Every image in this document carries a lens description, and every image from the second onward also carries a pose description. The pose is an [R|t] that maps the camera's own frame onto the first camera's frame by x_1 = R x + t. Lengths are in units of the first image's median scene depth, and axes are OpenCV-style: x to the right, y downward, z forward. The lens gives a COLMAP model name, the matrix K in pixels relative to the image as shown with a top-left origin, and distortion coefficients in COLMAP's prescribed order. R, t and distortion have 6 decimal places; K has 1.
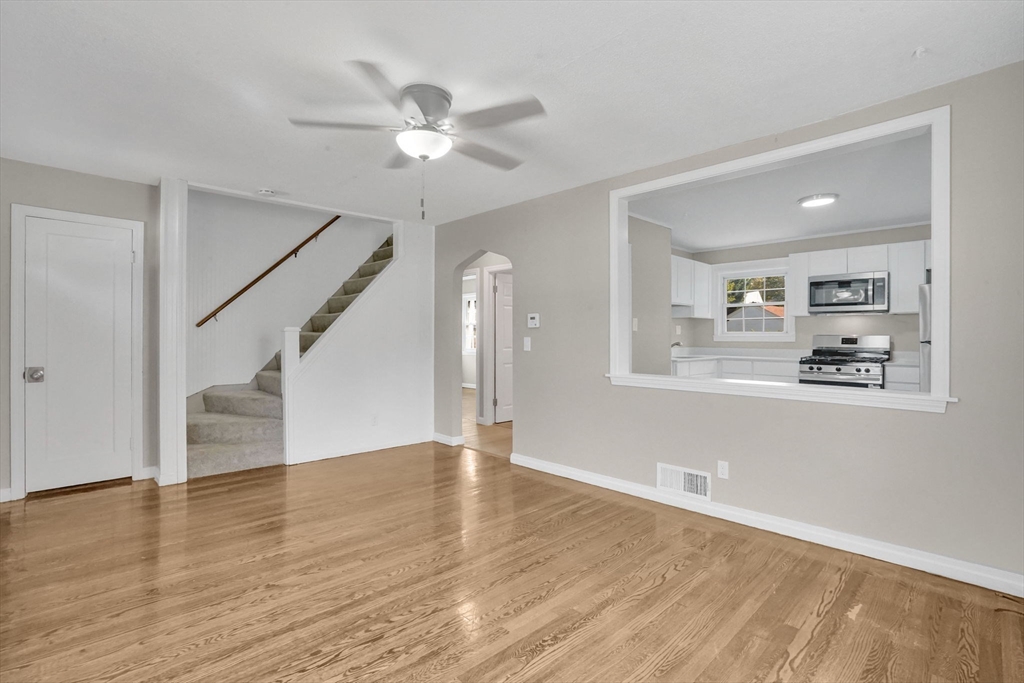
lens RADIAL K [[479.7, 0, 511.7], [0, 479.7, 337.2], [0, 0, 1]] dist [-0.051821, 0.011836]
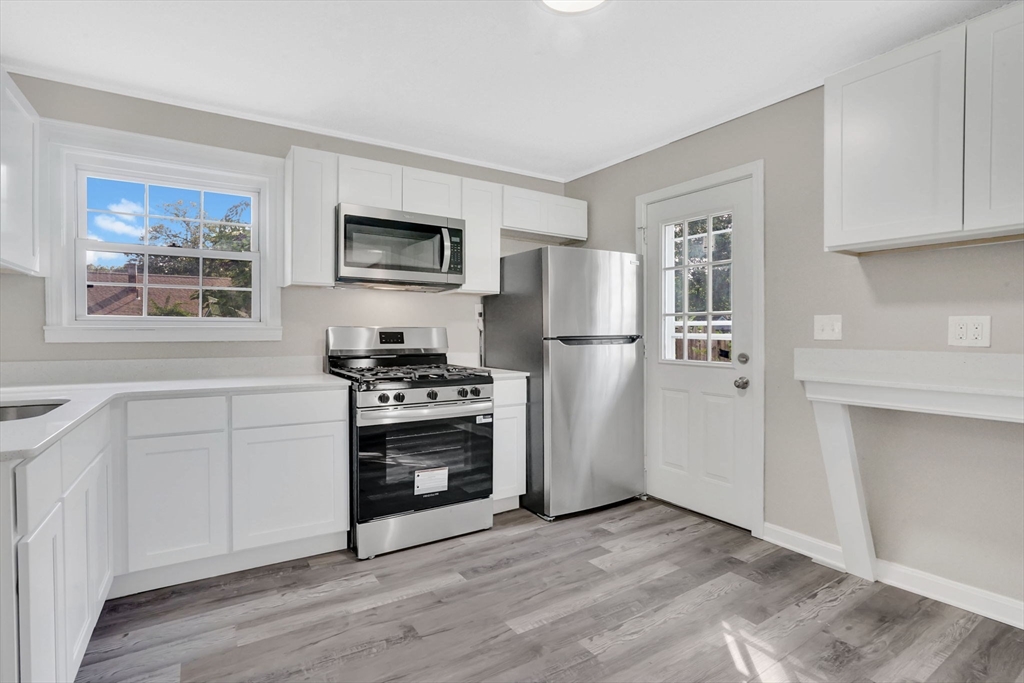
lens RADIAL K [[479.7, 0, 476.6], [0, 479.7, 337.5], [0, 0, 1]] dist [-0.051821, 0.011836]
pose [[0.201706, -0.013739, 0.979350, 0.286719], [0.002269, 0.999905, 0.013560, 0.000336], [-0.979444, -0.000513, 0.201718, 1.214817]]
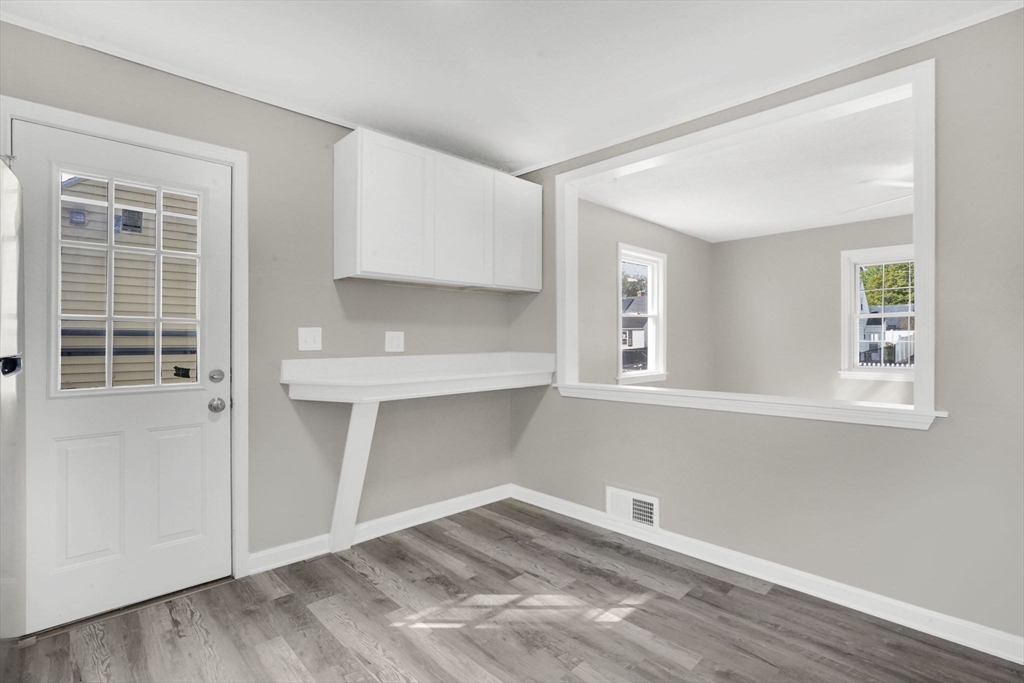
lens RADIAL K [[479.7, 0, 560.4], [0, 479.7, 337.1], [0, 0, 1]] dist [-0.051821, 0.011836]
pose [[-0.997791, 0.004282, -0.066299, 0.681825], [0.004728, 0.999967, -0.006580, -0.000537], [0.066268, -0.006879, -0.997778, 1.593181]]
